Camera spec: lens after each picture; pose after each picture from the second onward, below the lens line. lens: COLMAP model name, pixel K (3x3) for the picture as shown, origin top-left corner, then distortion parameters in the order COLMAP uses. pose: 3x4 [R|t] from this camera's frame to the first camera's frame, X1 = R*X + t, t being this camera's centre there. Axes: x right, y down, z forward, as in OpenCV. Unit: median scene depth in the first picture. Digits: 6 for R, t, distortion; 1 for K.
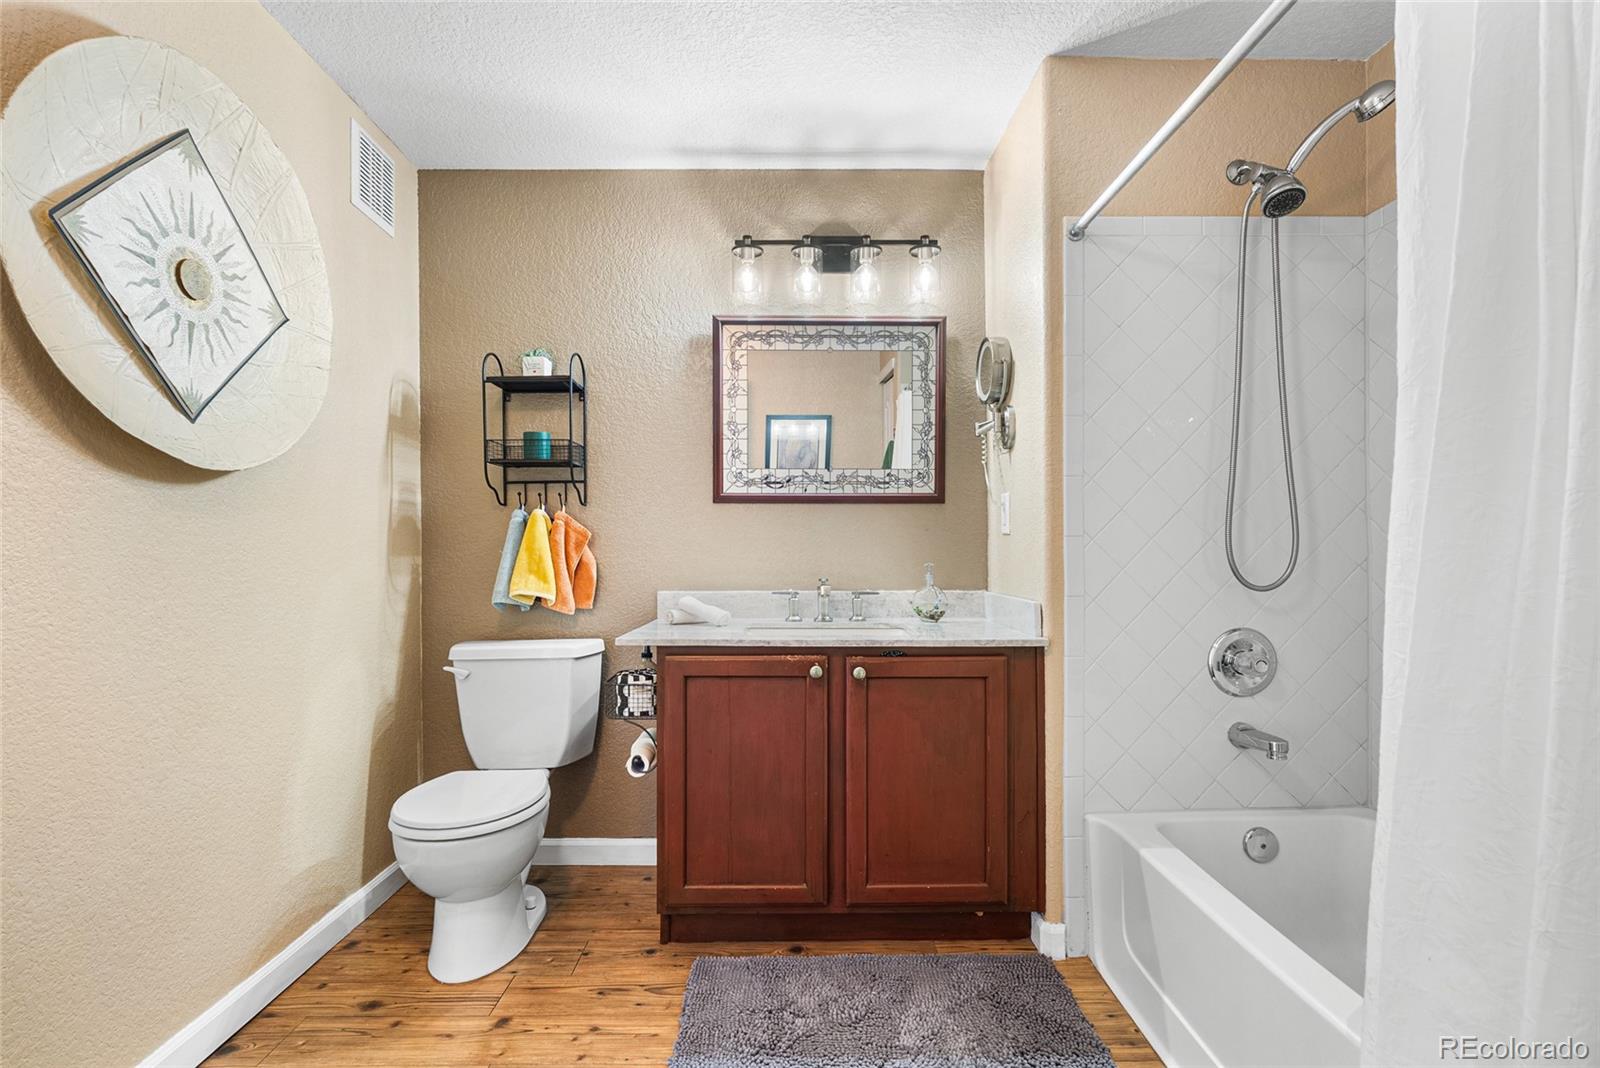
lens RADIAL K [[717.1, 0, 805.3], [0, 717.1, 537.6], [0, 0, 1]] dist [-0.001946, -0.000011]
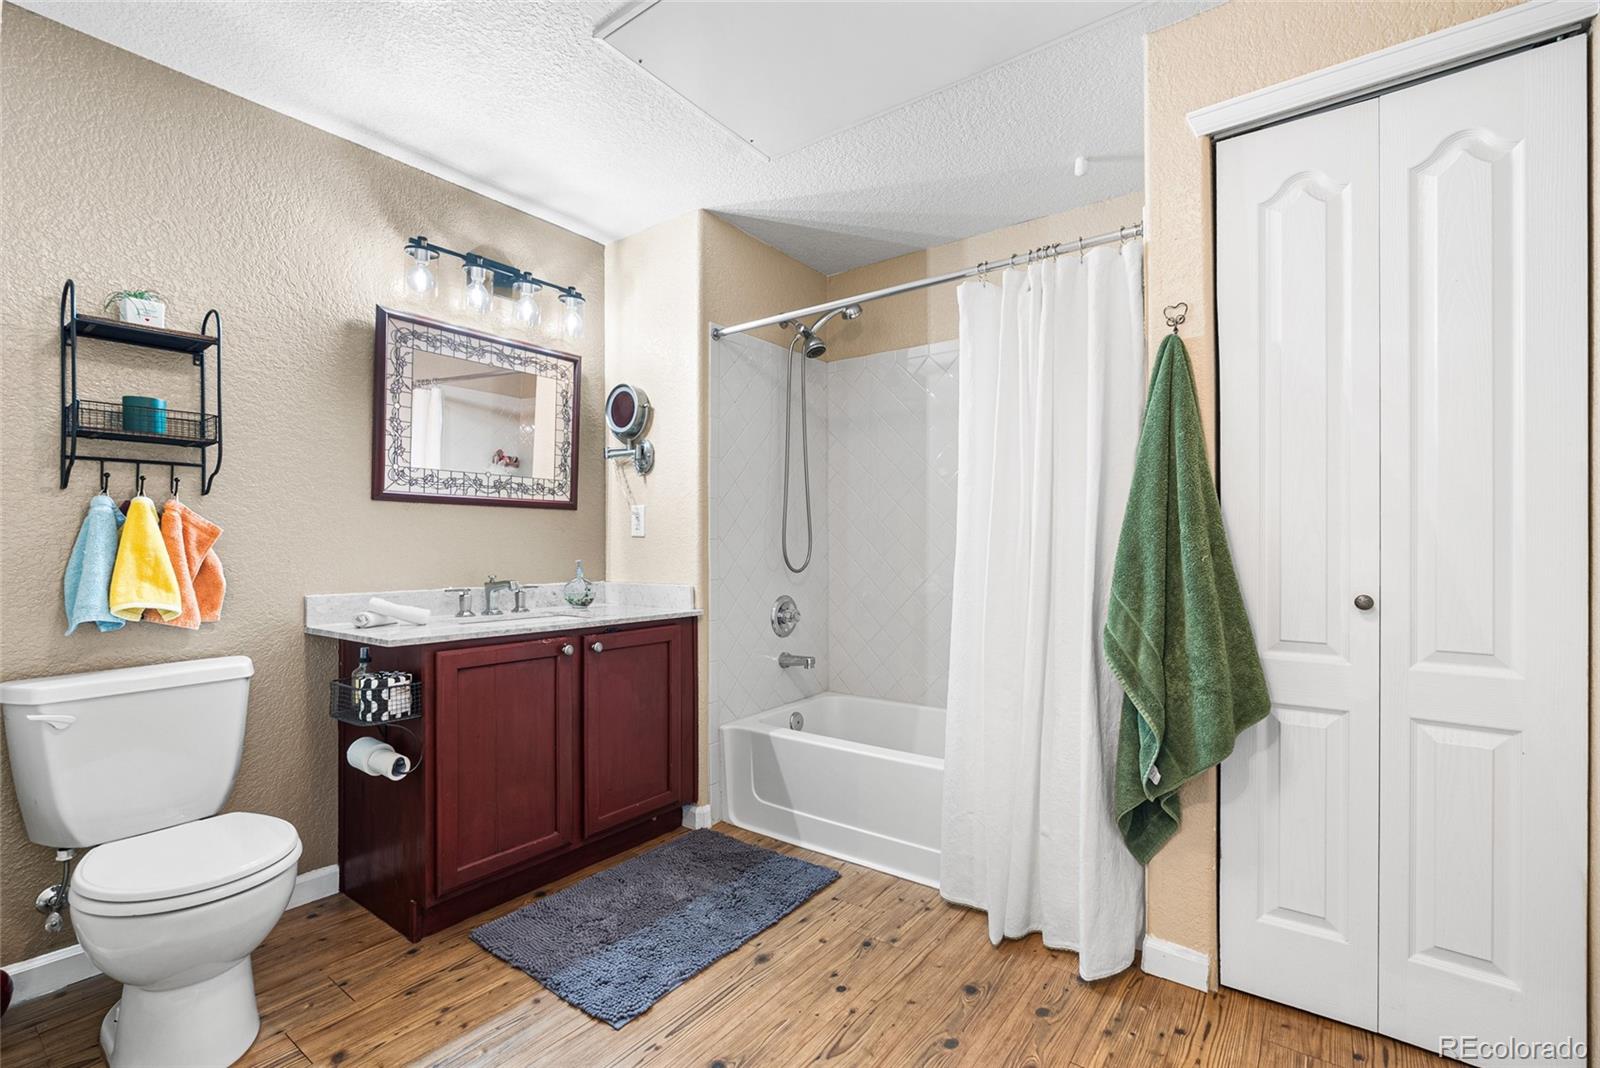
lens RADIAL K [[709.7, 0, 800.4], [0, 709.7, 526.3], [0, 0, 1]] dist [-0.000734, 0.000065]
pose [[0.609240, 0.022981, 0.792653, -0.541893], [-0.010735, 0.999727, -0.020733, -0.000040], [-0.792913, 0.004122, 0.609321, -0.026699]]
